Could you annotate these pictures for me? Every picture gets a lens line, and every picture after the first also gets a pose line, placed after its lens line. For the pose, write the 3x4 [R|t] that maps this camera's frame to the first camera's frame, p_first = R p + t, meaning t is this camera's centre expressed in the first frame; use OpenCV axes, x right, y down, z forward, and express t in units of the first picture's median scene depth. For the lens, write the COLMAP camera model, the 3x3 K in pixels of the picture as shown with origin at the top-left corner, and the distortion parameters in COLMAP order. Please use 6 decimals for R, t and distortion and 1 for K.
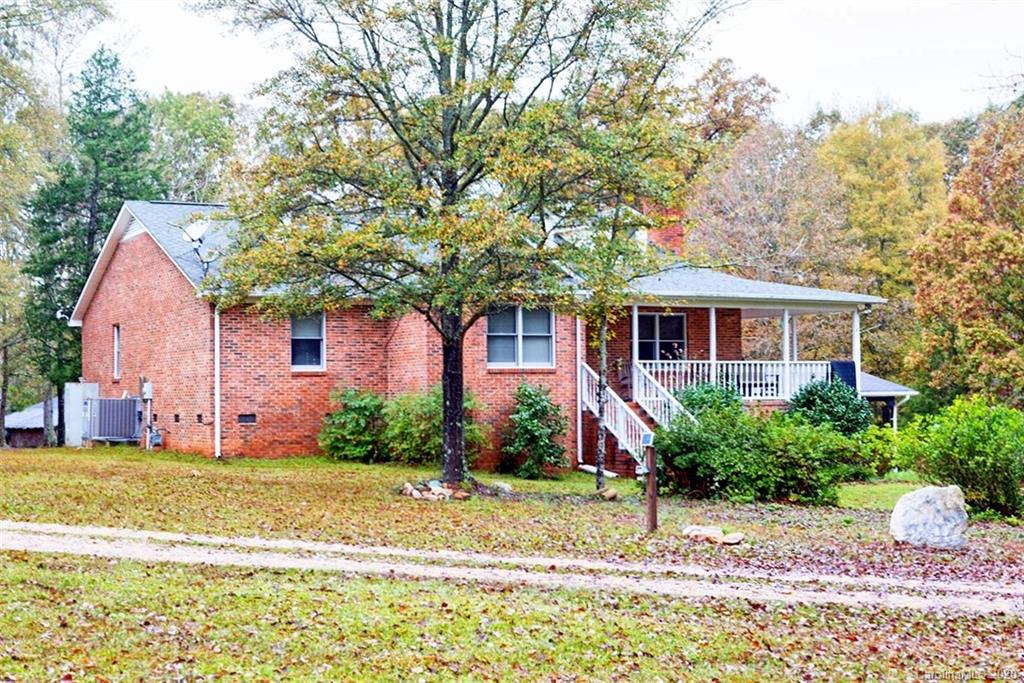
lens RADIAL K [[1588.2, 0, 511.6], [0, 1588.2, 342.1], [0, 0, 1]] dist [-0.034256, 0.000000]
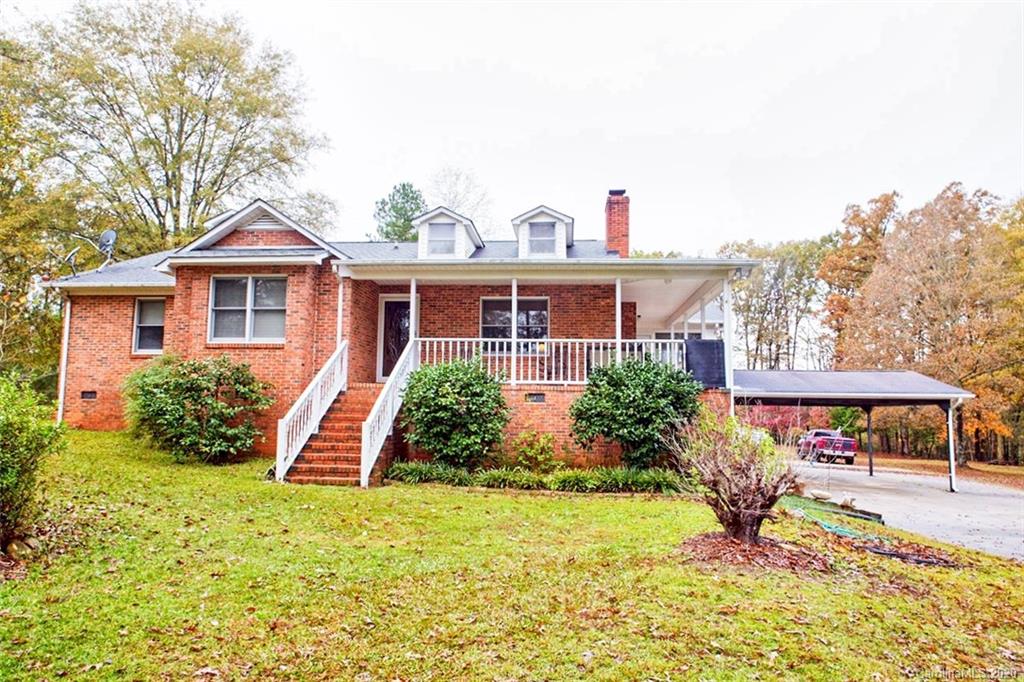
lens RADIAL K [[684.7, 0, 512.8], [0, 684.7, 339.3], [0, 0, 1]] dist [0.010917, -0.013864]
pose [[0.845212, -0.037082, -0.533144, 0.354872], [-0.003074, 0.997236, -0.074233, 0.043625], [0.534423, 0.064381, 0.842762, 0.740076]]
